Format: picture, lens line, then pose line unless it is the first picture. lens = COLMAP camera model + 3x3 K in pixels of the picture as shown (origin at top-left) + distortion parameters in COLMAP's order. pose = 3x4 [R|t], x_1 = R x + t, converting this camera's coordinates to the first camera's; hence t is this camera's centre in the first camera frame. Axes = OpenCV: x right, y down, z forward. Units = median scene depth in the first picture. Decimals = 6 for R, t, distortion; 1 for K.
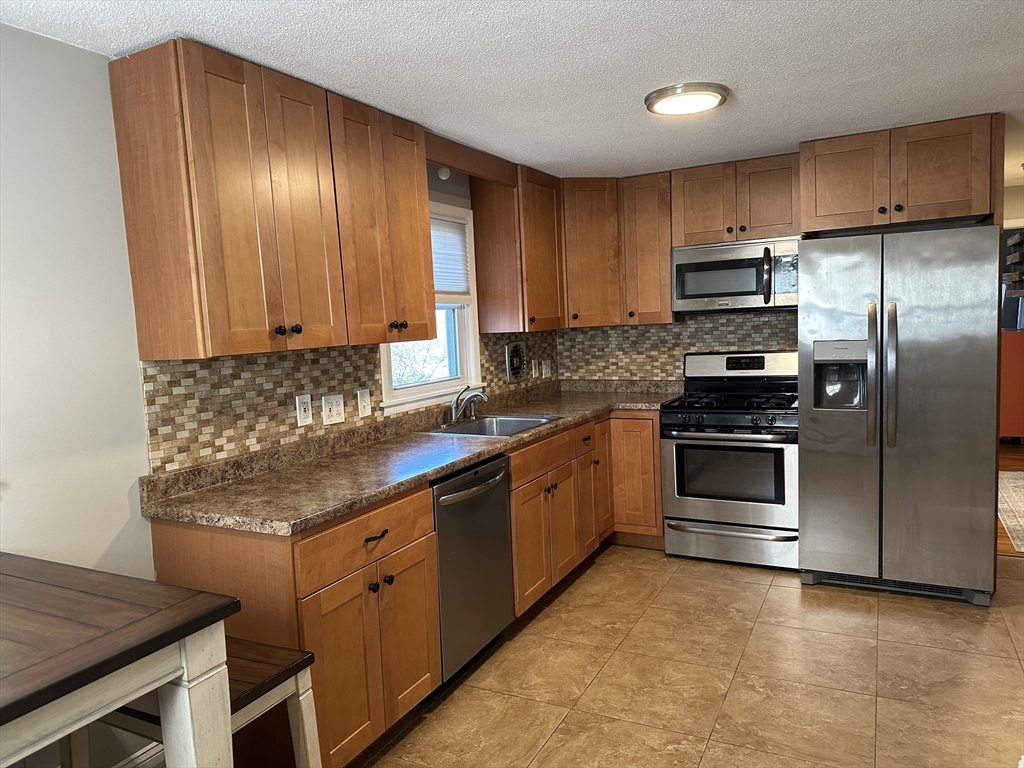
lens RADIAL K [[724.8, 0, 512.2], [0, 724.8, 383.7], [0, 0, 1]] dist [0.091124, -0.080900]
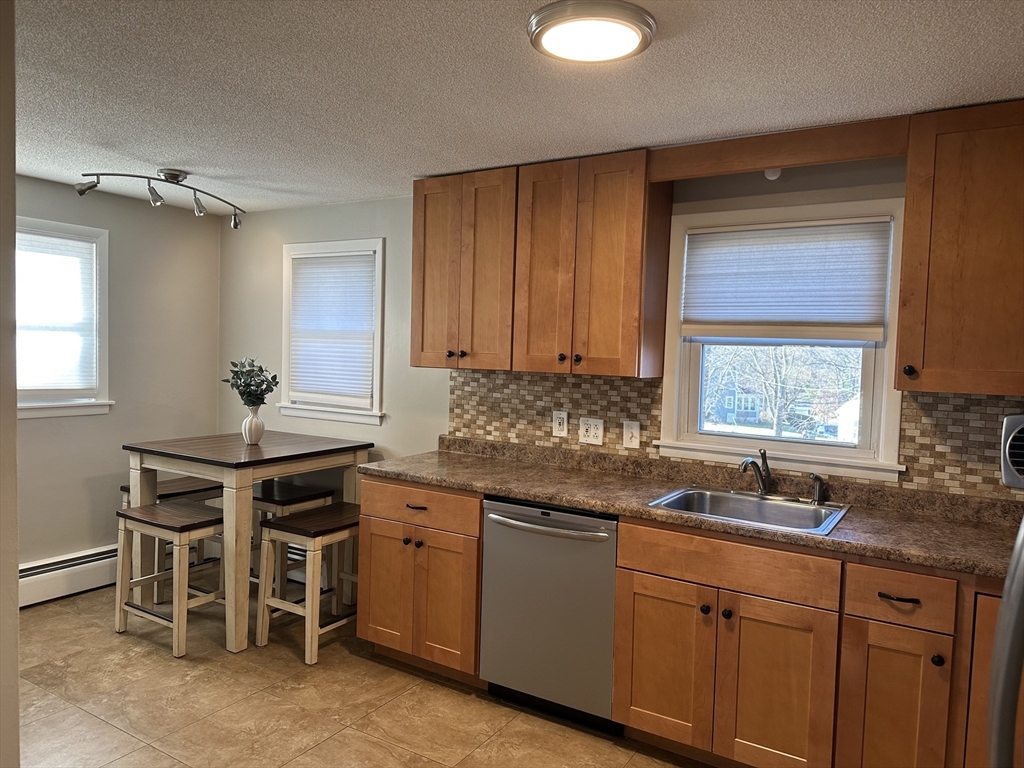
lens RADIAL K [[724.8, 0, 512.8], [0, 724.8, 383.3], [0, 0, 1]] dist [0.091124, -0.080900]
pose [[-0.095504, 0.089850, -0.991366, 0.913204], [-0.113832, 0.988399, 0.100548, -0.143254], [0.988899, 0.122452, -0.084169, 1.031409]]
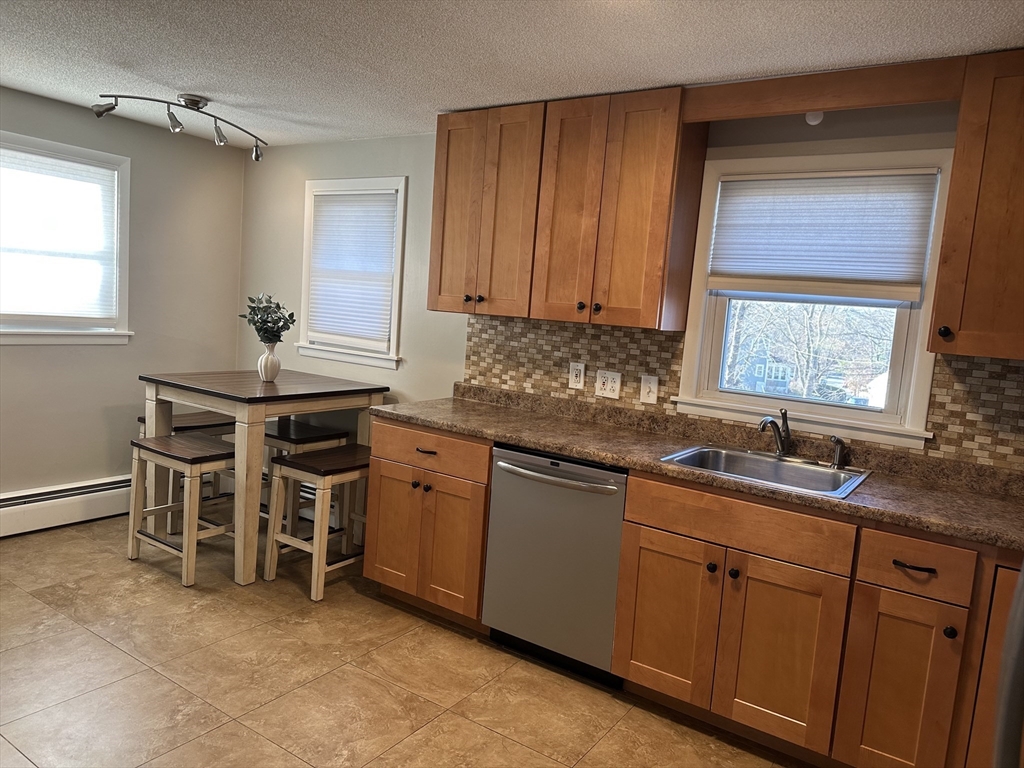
lens RADIAL K [[724.8, 0, 517.0], [0, 724.8, 379.7], [0, 0, 1]] dist [0.091124, -0.080900]
pose [[-0.132695, 0.135992, -0.981783, 0.886168], [-0.157078, 0.975139, 0.156302, -0.126567], [0.978631, 0.174957, -0.108035, 1.049297]]
